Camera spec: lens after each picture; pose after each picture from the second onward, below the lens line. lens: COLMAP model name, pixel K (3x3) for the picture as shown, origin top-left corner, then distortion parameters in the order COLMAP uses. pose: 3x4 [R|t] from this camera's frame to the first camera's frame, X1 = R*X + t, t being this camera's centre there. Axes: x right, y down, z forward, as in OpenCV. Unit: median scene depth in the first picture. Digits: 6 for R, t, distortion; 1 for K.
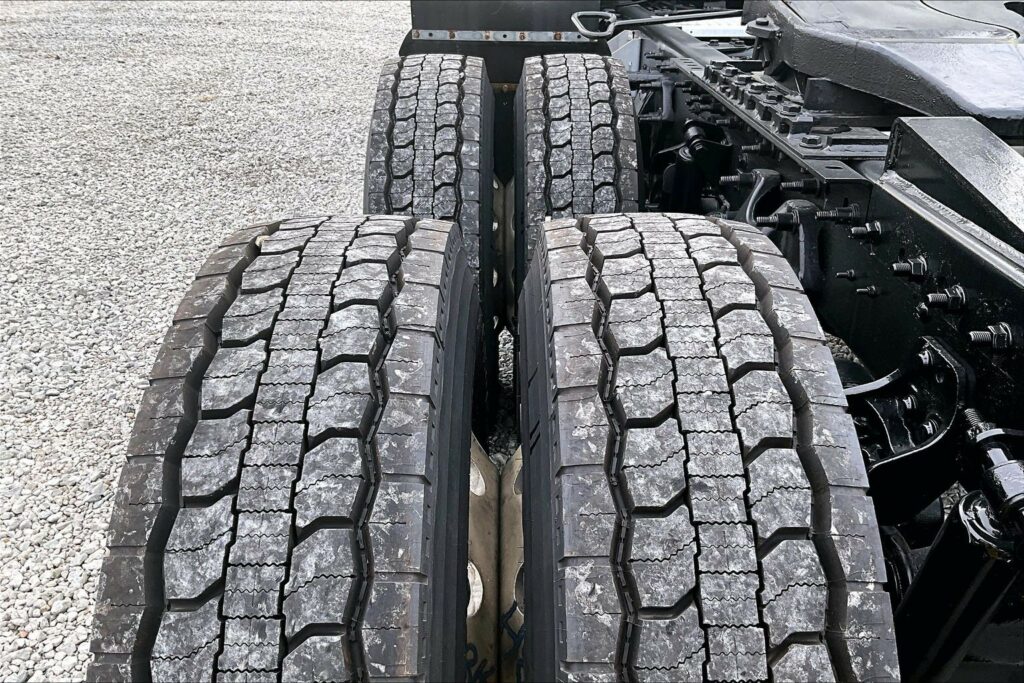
lens RADIAL K [[853.0, 0, 512.0], [0, 853.0, 341.5], [0, 0, 1]] dist [0.122629, -0.238634]
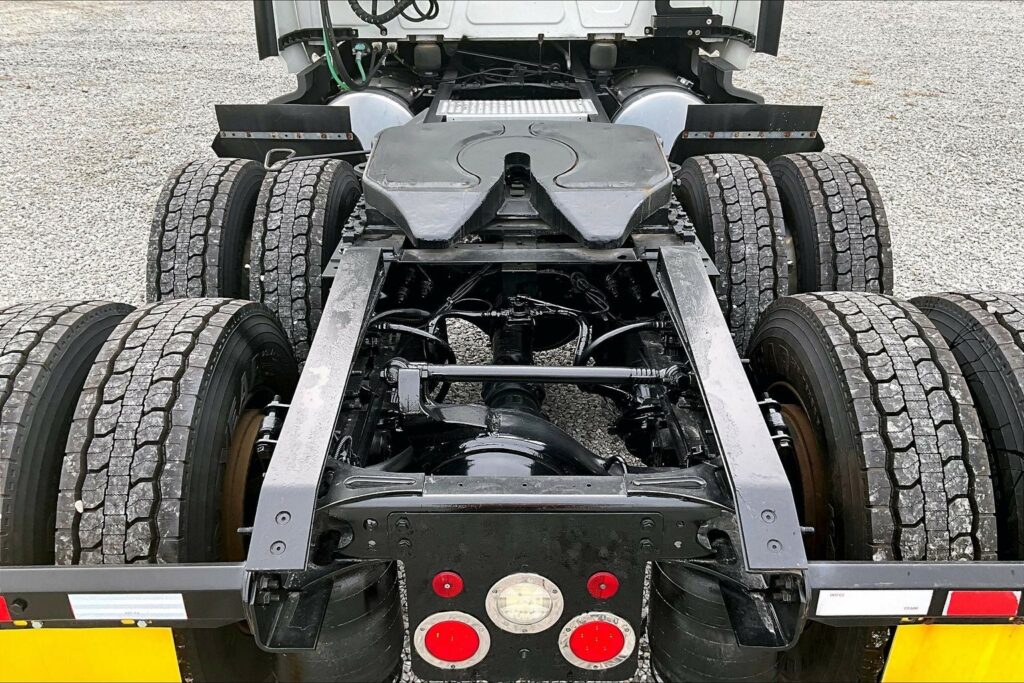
lens RADIAL K [[852.9, 0, 512.0], [0, 852.9, 341.5], [0, 0, 1]] dist [0.102487, -0.191539]
pose [[0.999984, -0.004714, -0.003016, 0.489602], [0.004740, 0.999951, 0.008666, -0.036028], [0.002975, -0.008680, 0.999958, -0.556702]]
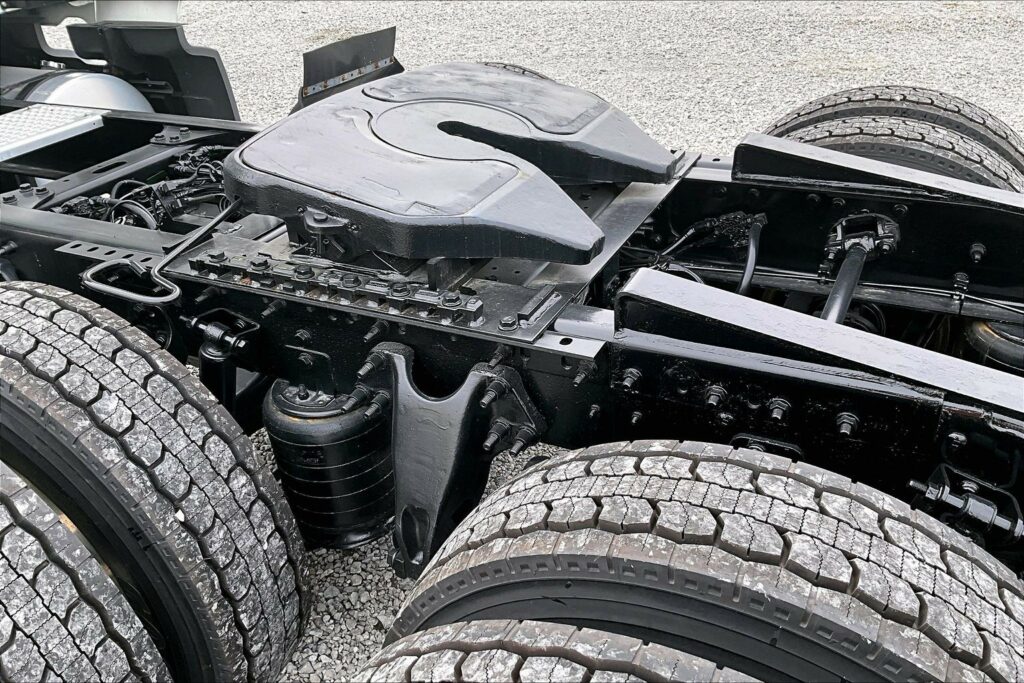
lens RADIAL K [[860.9, 0, 512.0], [0, 860.9, 341.5], [0, 0, 1]] dist [0.006125, 0.001229]
pose [[0.441948, -0.467903, 0.765342, -0.342019], [0.437756, 0.857193, 0.271274, -0.349417], [-0.782976, 0.215144, 0.583662, 0.263876]]
